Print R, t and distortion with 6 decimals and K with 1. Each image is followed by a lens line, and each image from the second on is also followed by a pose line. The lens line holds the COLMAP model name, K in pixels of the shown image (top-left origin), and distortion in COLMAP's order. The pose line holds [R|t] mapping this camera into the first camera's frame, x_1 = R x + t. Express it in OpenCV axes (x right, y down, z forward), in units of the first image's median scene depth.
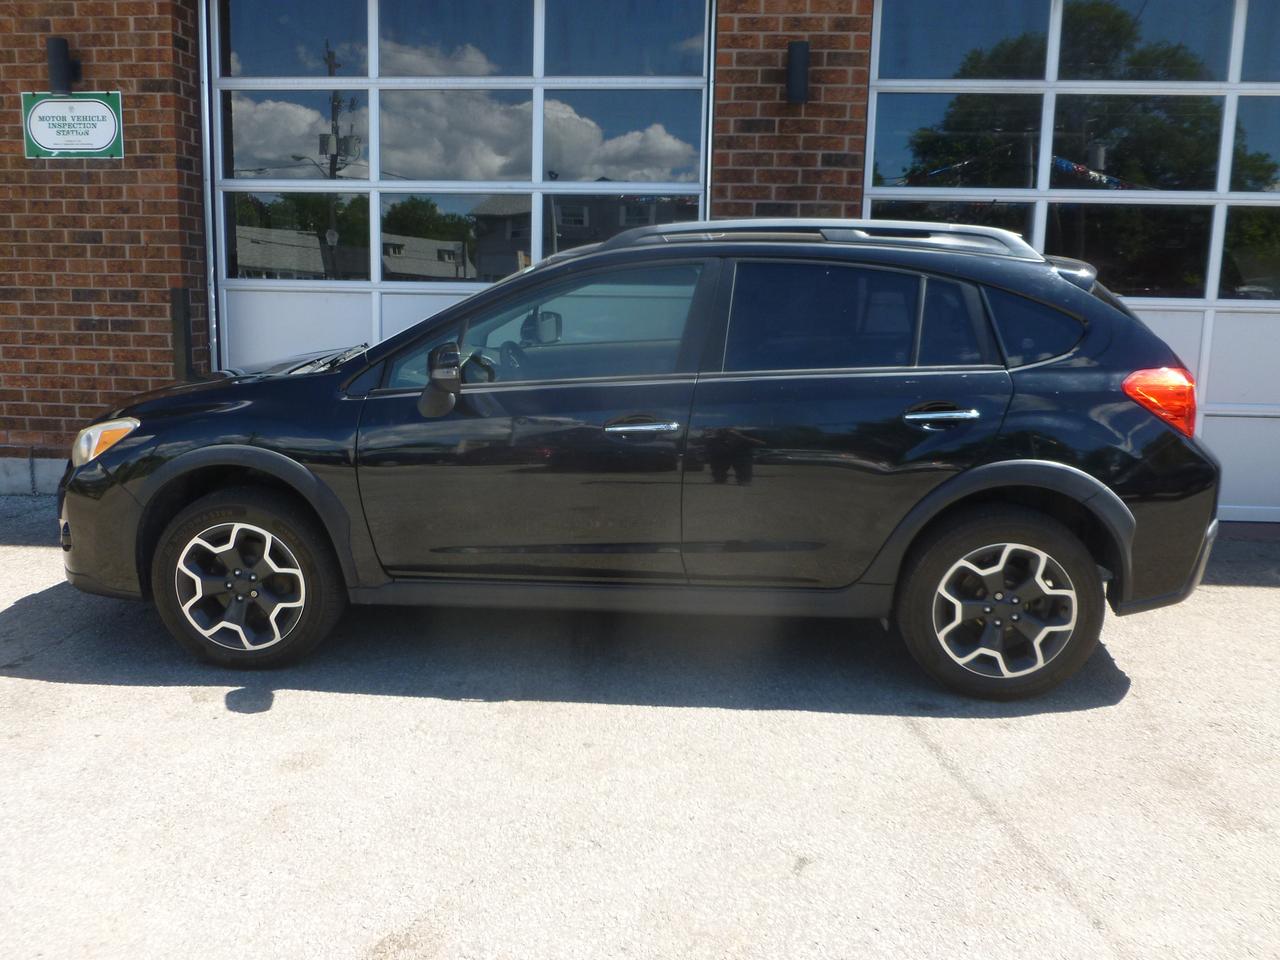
lens RADIAL K [[1110.0, 0, 640.0], [0, 1110.0, 480.0], [0, 0, 1]] dist [-0.002975, 0.000157]
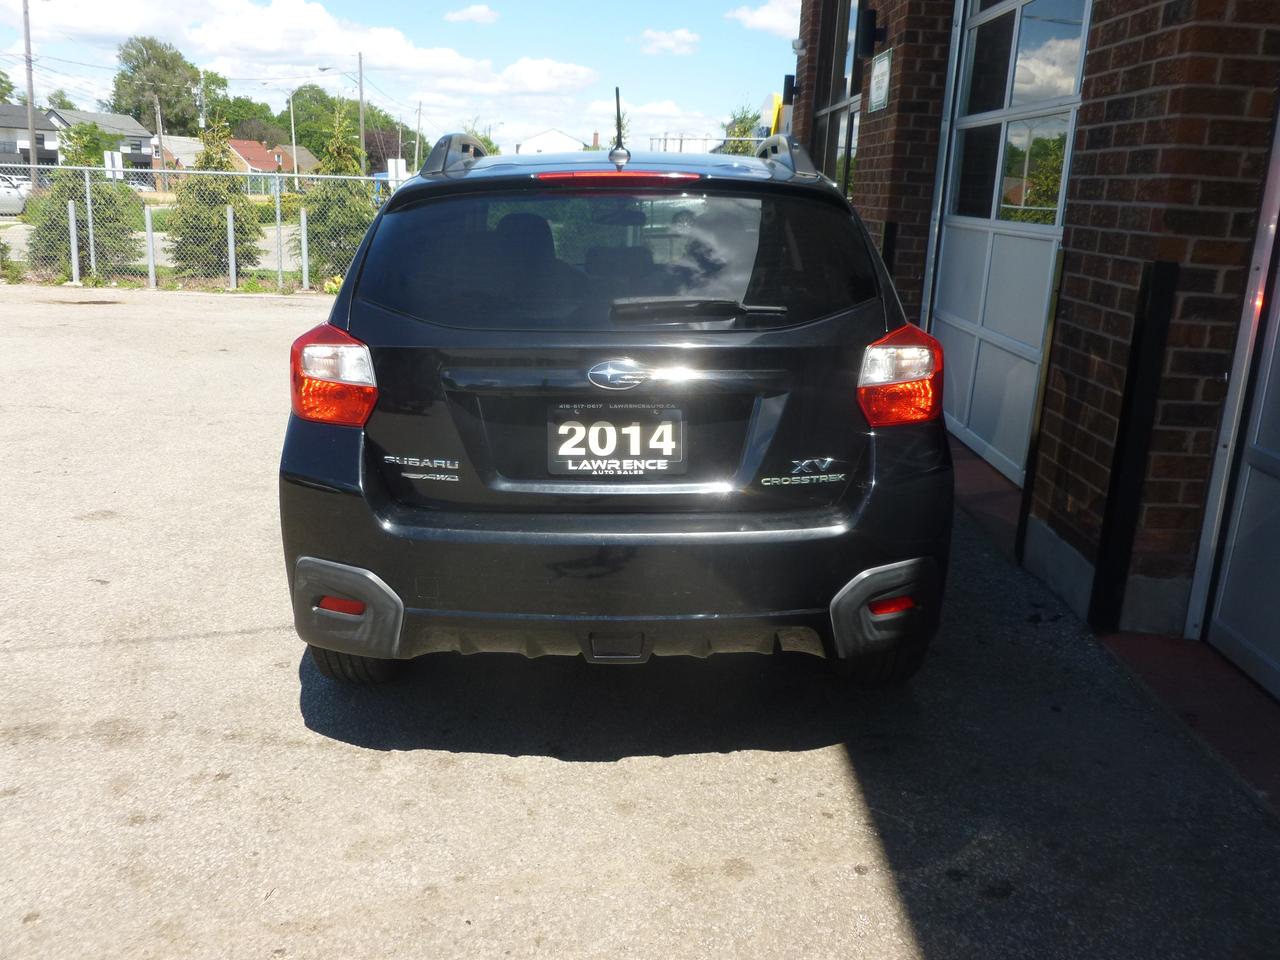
lens RADIAL K [[1110.0, 0, 640.0], [0, 1110.0, 480.0], [0, 0, 1]] dist [-0.002975, 0.000157]
pose [[0.057462, 0.241251, -0.968760, 1.379672], [-0.199674, 0.953534, 0.225615, -0.237526], [0.978176, 0.180472, 0.102964, 1.300251]]
